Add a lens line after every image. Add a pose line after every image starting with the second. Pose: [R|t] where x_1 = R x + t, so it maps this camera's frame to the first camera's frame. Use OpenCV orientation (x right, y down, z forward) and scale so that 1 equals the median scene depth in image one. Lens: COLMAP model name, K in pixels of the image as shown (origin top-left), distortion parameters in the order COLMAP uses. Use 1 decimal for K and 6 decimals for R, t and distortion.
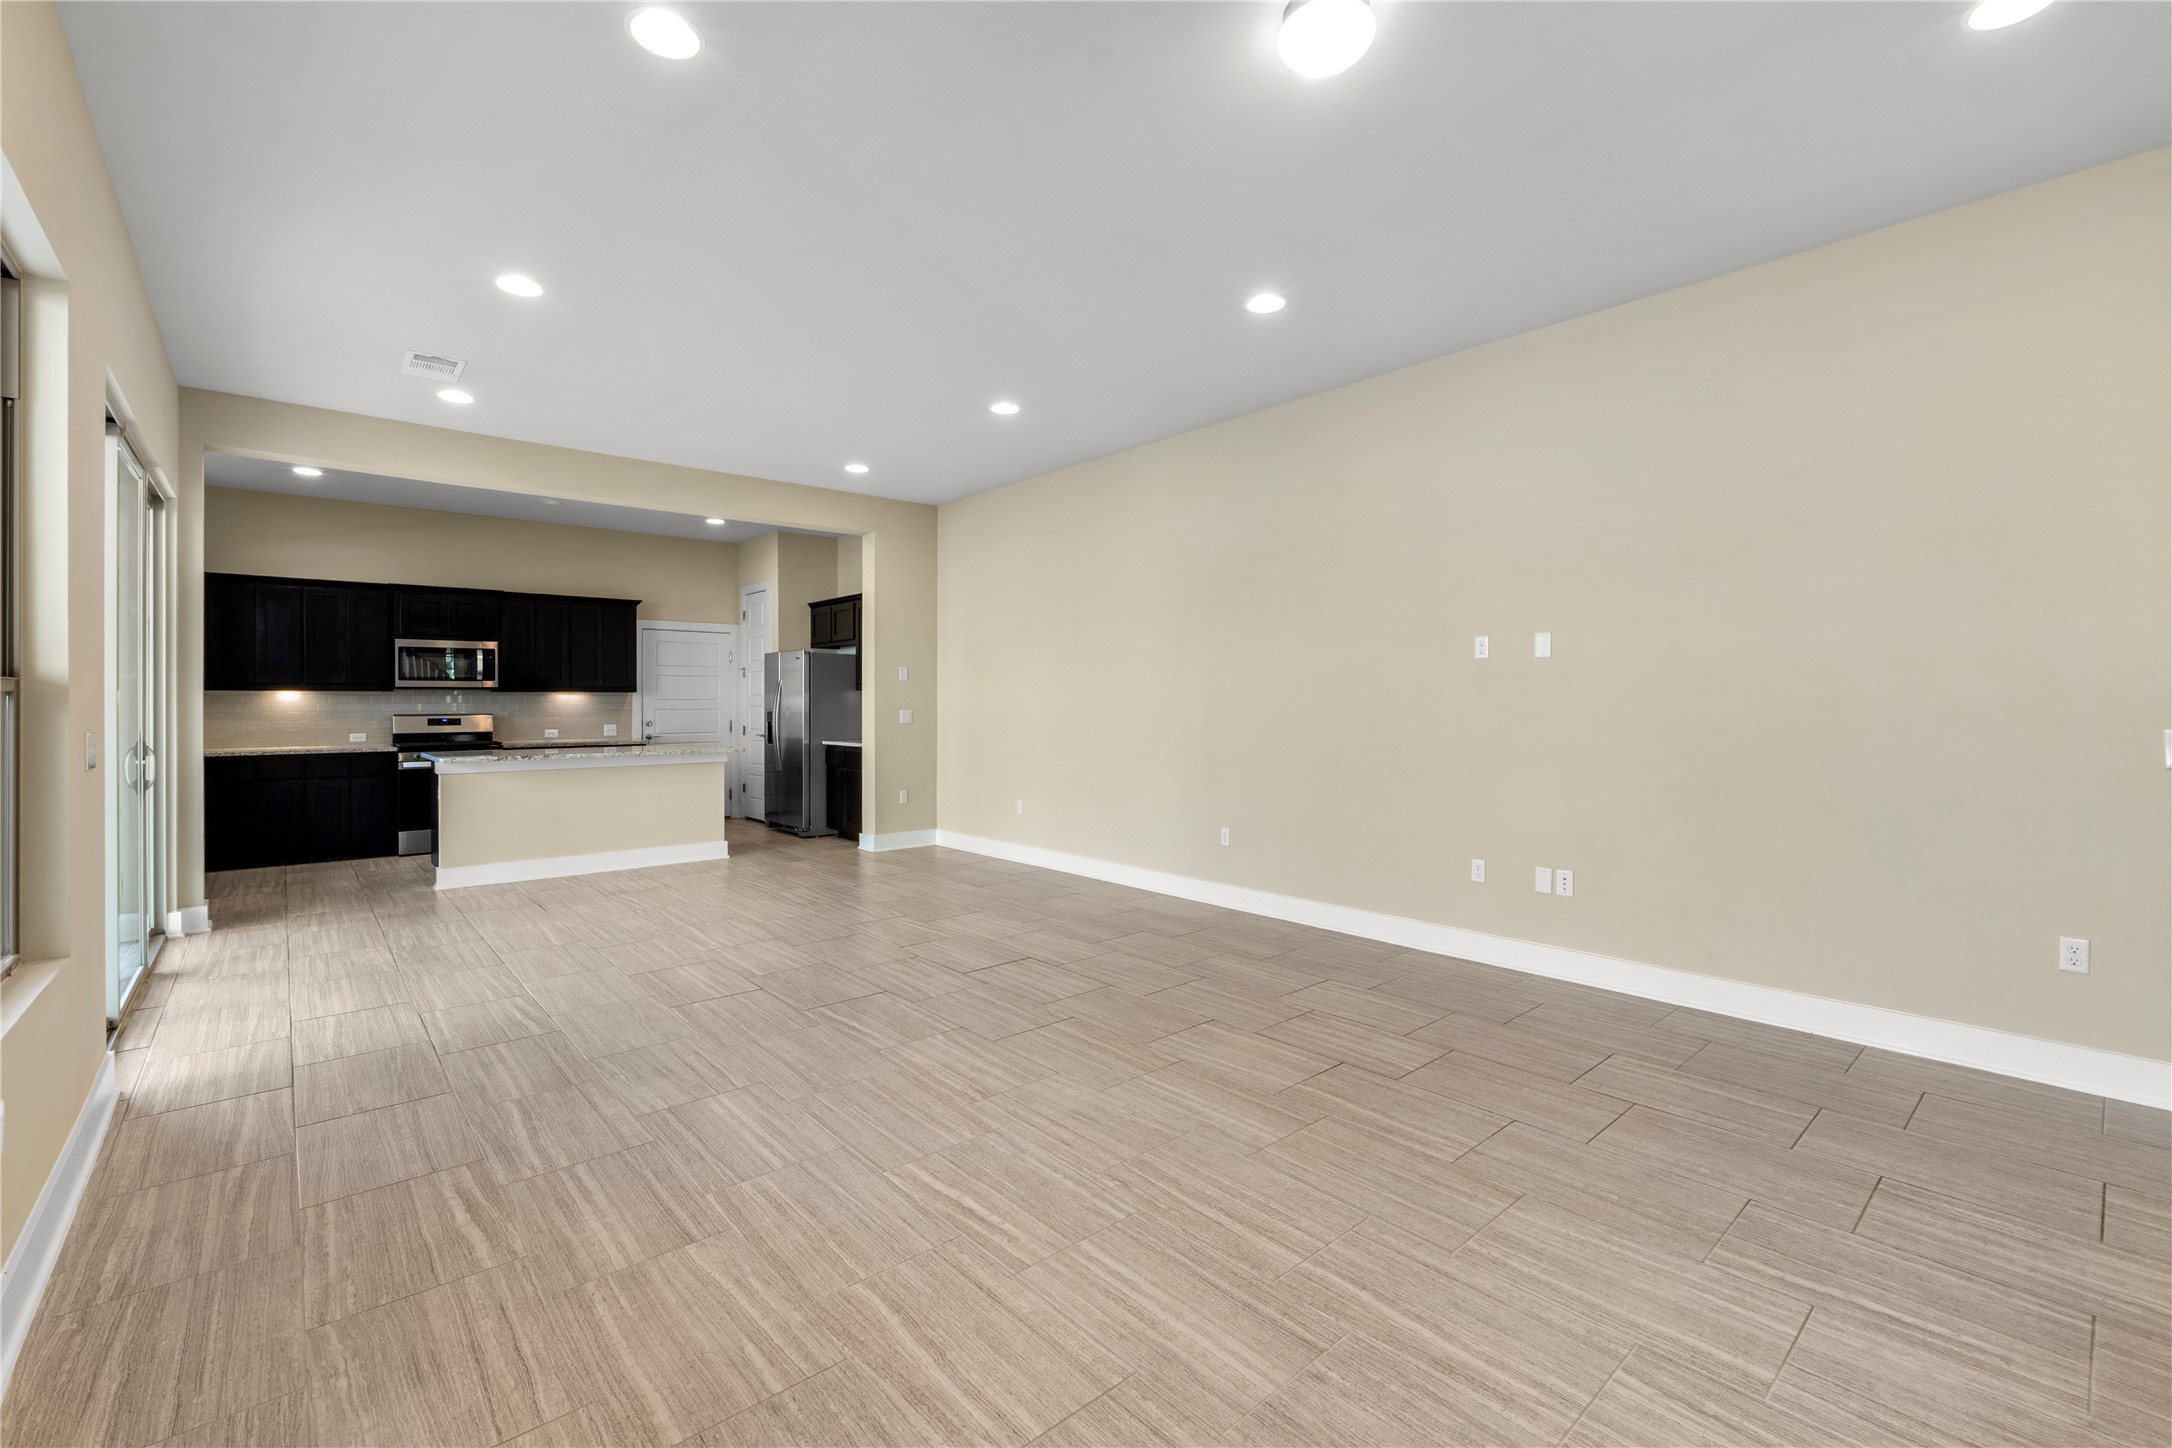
lens RADIAL K [[926.6, 0, 1086.5], [0, 926.6, 702.8], [0, 0, 1]] dist [-0.000873, -0.000182]
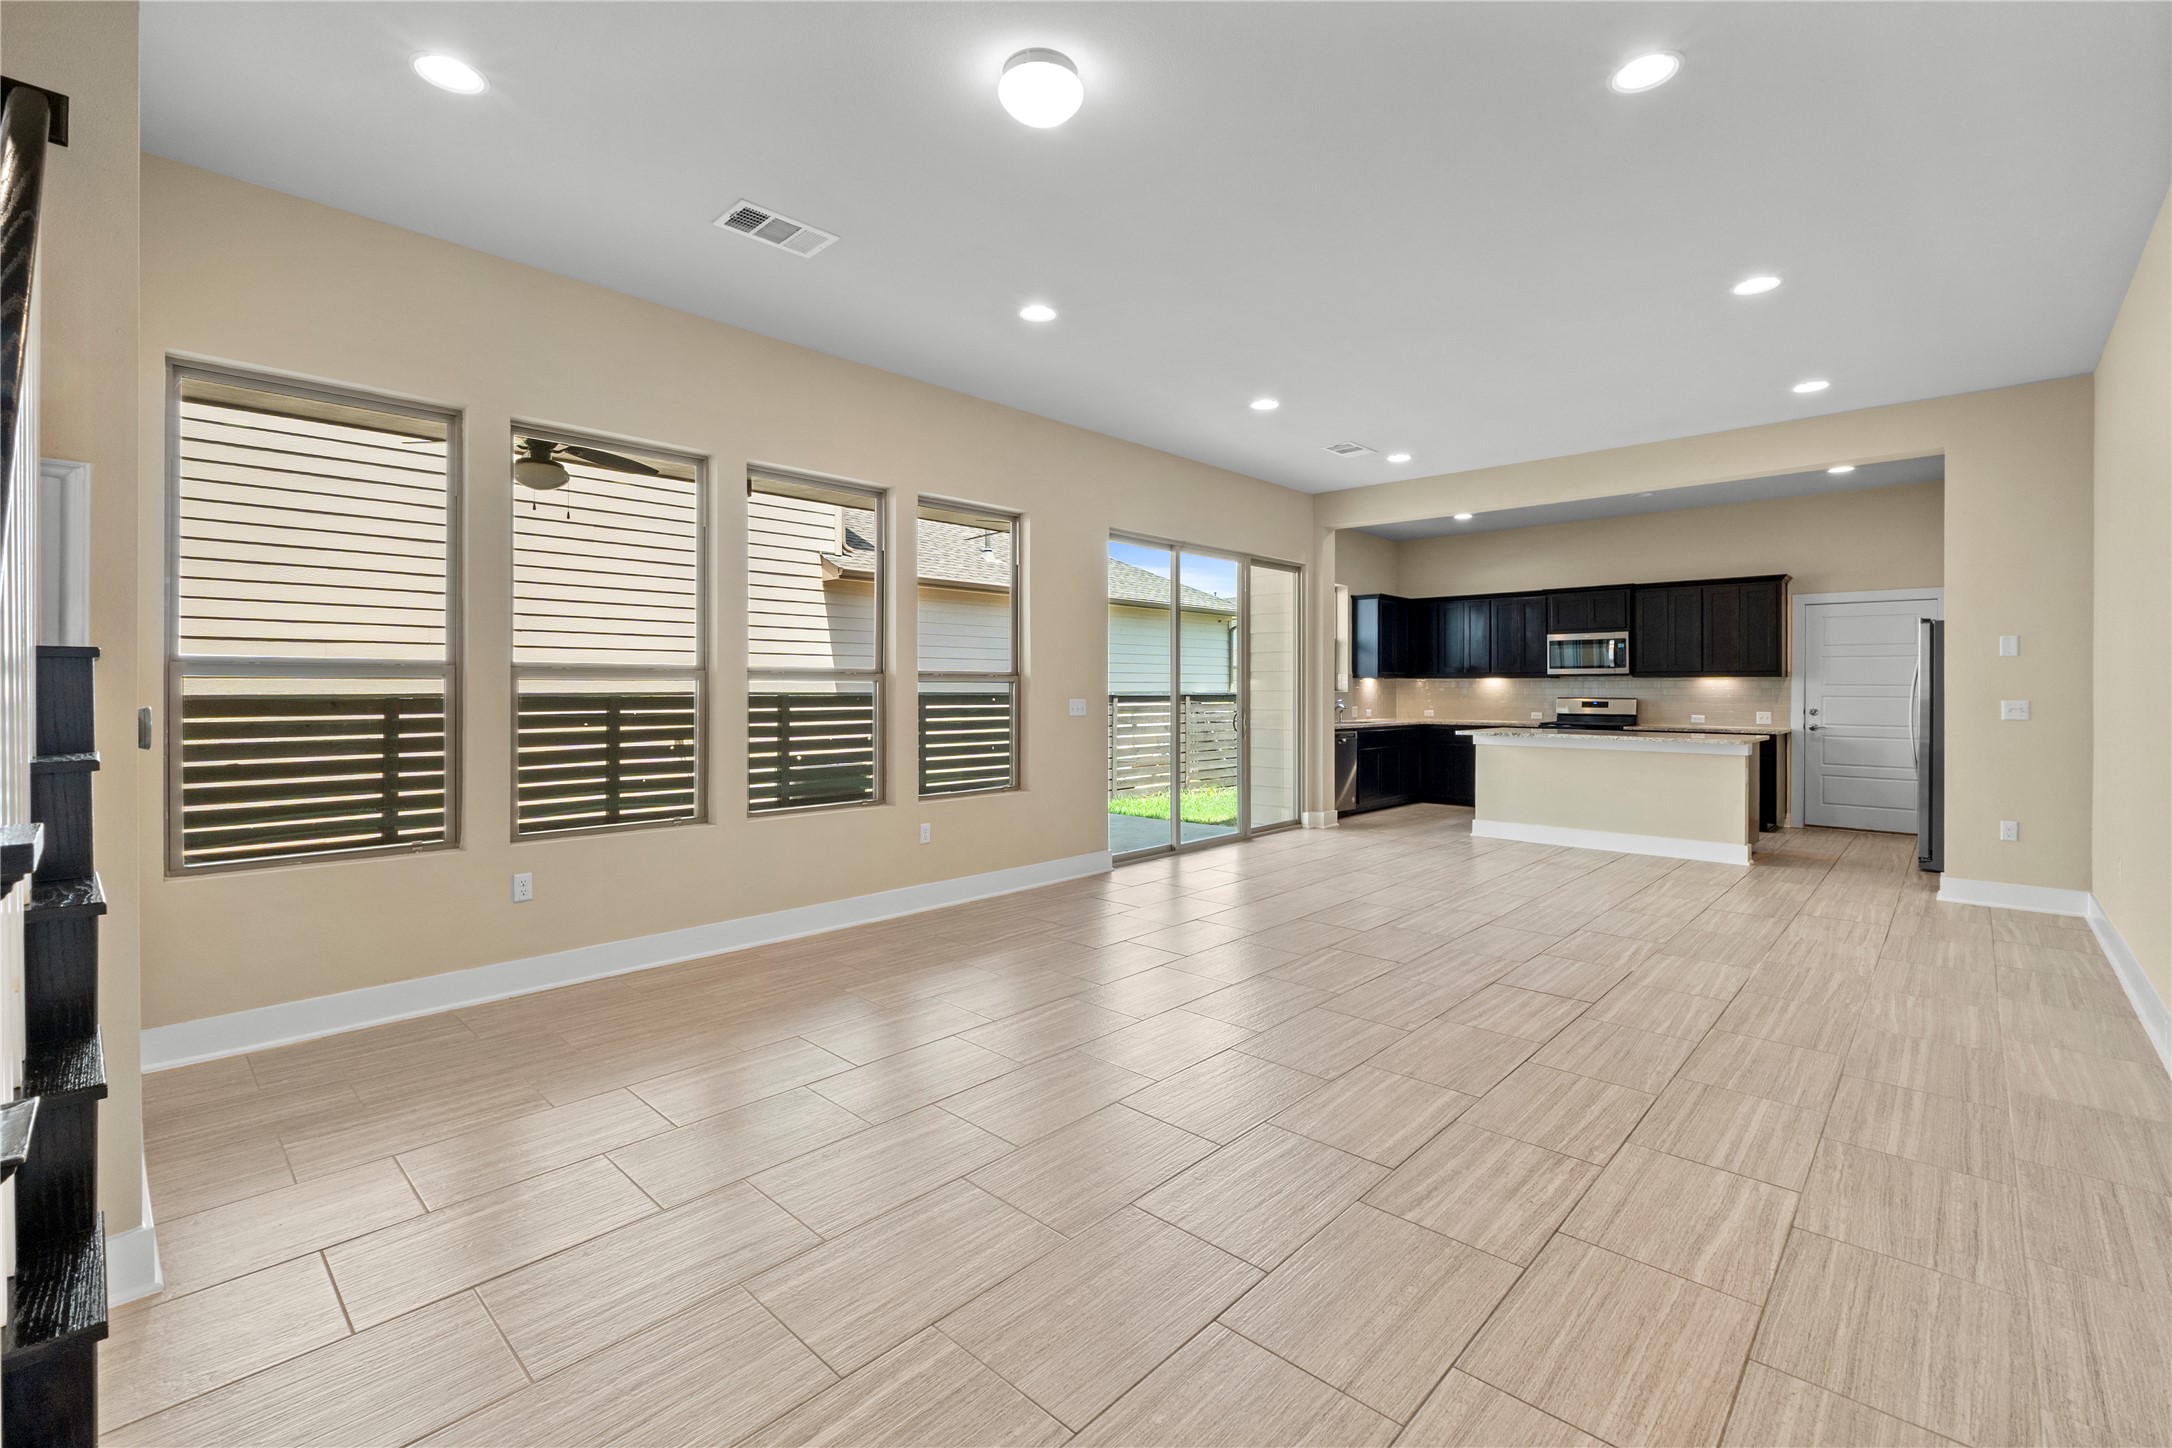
lens RADIAL K [[936.9, 0, 1086.3], [0, 936.9, 684.1], [0, 0, 1]] dist [0.000356, 0.000066]
pose [[0.094599, -0.001558, -0.995514, 0.419943], [-0.004007, 0.999990, -0.001946, 0.000209], [0.995507, 0.004173, 0.094592, 0.284799]]
